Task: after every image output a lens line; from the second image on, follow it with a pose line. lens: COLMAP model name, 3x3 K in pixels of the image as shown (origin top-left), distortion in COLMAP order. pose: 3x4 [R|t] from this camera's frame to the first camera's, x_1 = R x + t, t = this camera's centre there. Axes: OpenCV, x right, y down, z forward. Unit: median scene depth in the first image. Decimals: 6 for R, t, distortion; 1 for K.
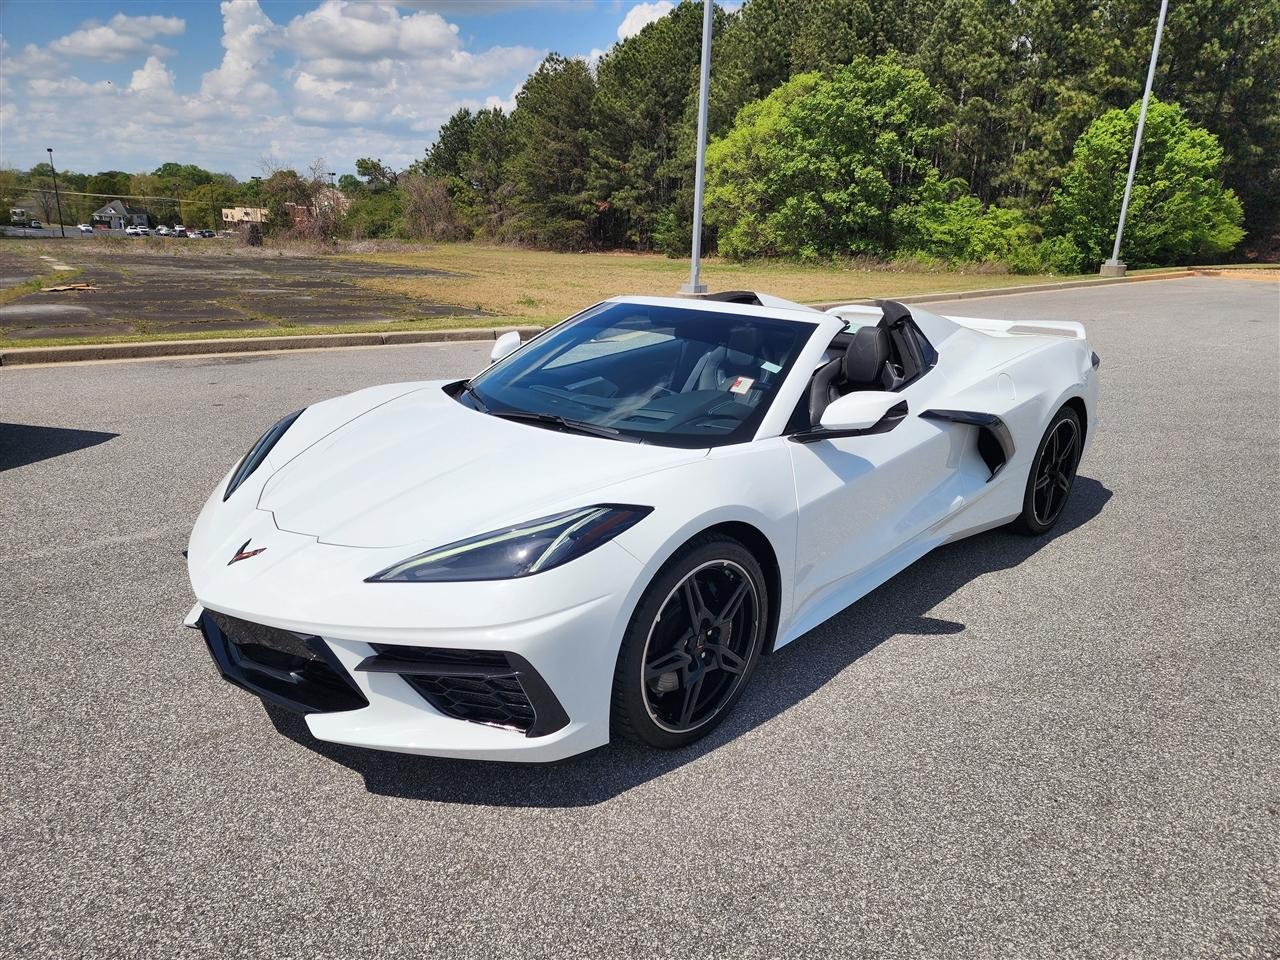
lens RADIAL K [[858.1, 0, 646.7], [0, 858.1, 491.8], [0, 0, 1]] dist [0.062599, -0.053369]
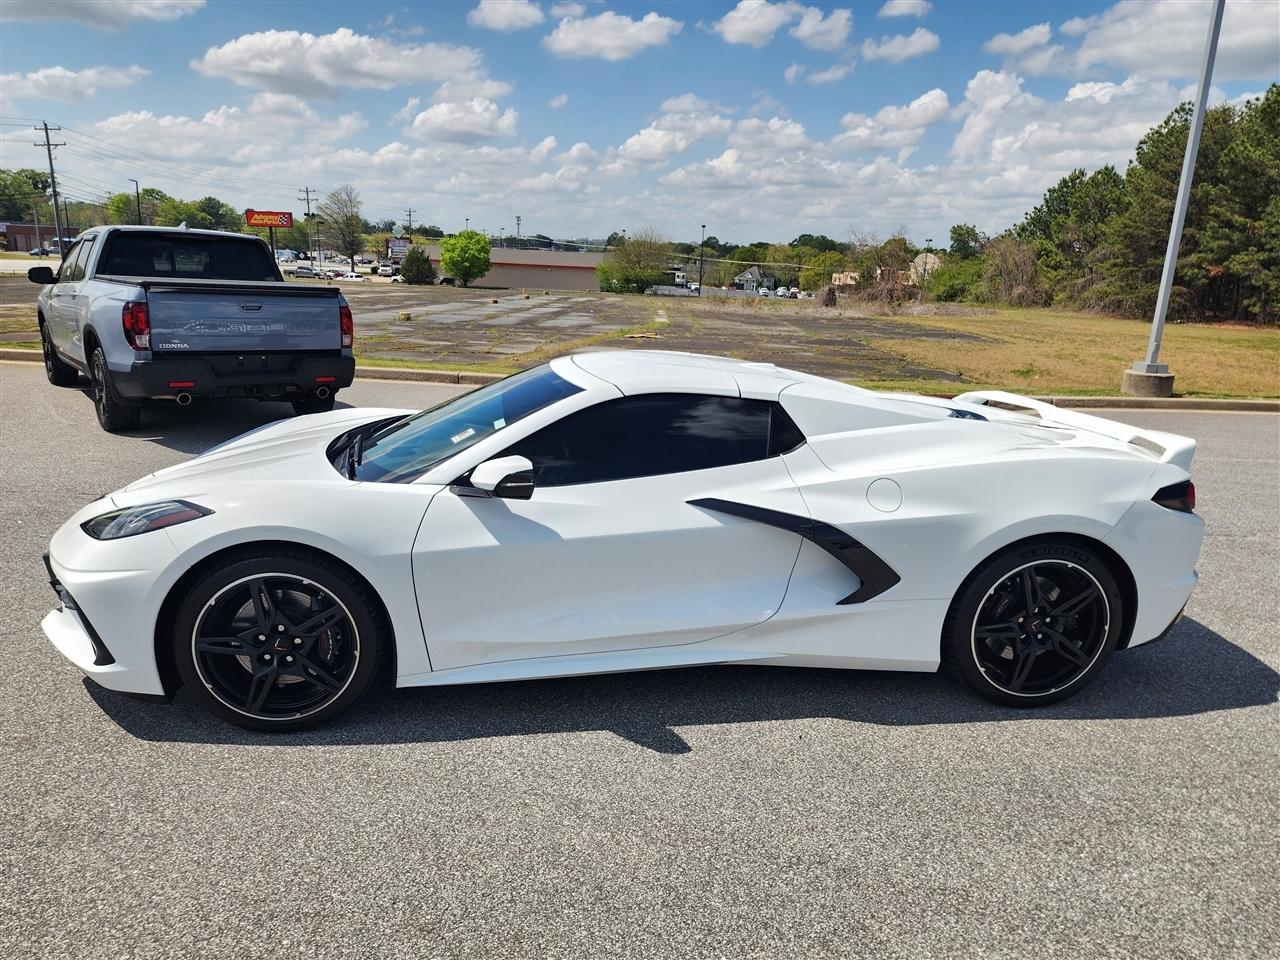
lens RADIAL K [[858.1, 0, 652.6], [0, 858.1, 493.2], [0, 0, 1]] dist [0.062599, -0.053369]
pose [[0.789890, 0.162911, -0.591214, 0.047486], [-0.201907, 0.979405, 0.000120, -0.005230], [0.579057, 0.119275, 0.806515, 0.014733]]
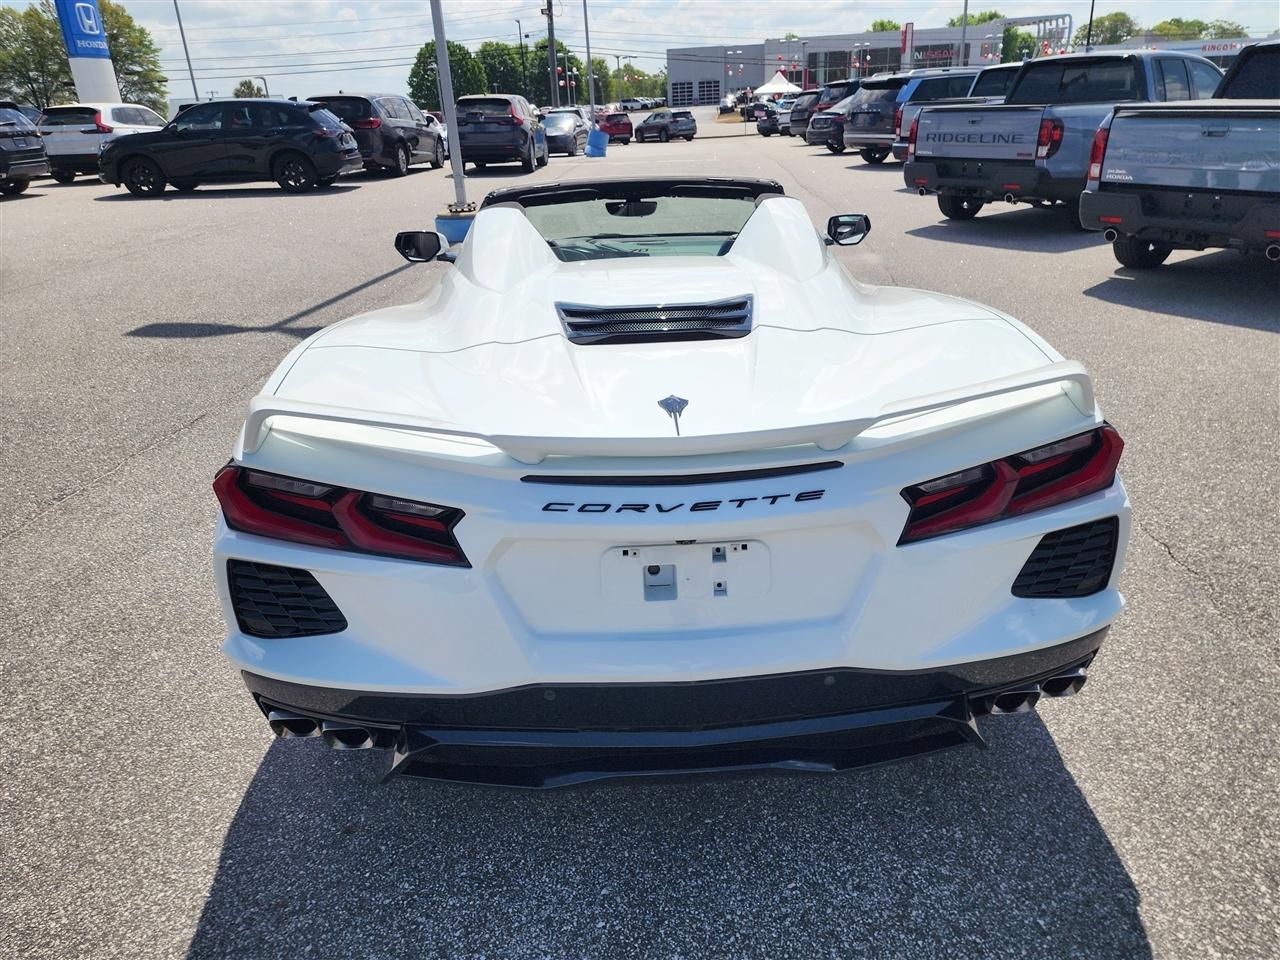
lens RADIAL K [[858.1, 0, 640.9], [0, 858.1, 487.9], [0, 0, 1]] dist [0.062599, -0.053369]
pose [[-0.695789, 0.291284, -0.656530, 0.050505], [-0.189718, 0.807075, 0.559139, -0.030489], [0.692737, 0.513599, -0.506292, 0.104779]]
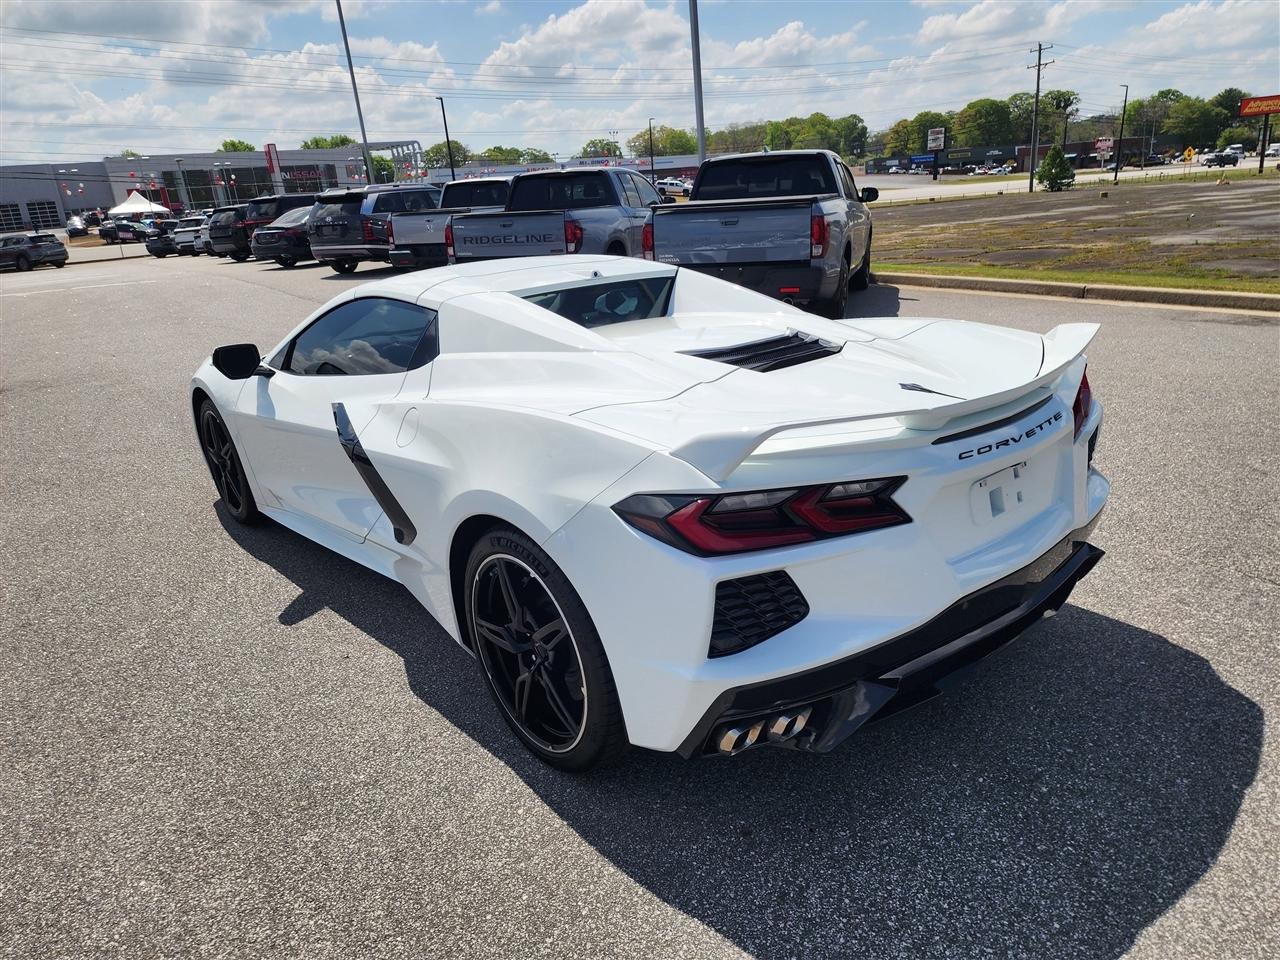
lens RADIAL K [[858.1, 0, 655.2], [0, 858.1, 514.9], [0, 0, 1]] dist [0.062599, -0.053369]
pose [[-0.101039, 0.333847, -0.937197, 0.069701], [-0.232753, 0.907943, 0.348519, -0.022519], [0.967273, 0.253349, -0.014033, 0.080314]]
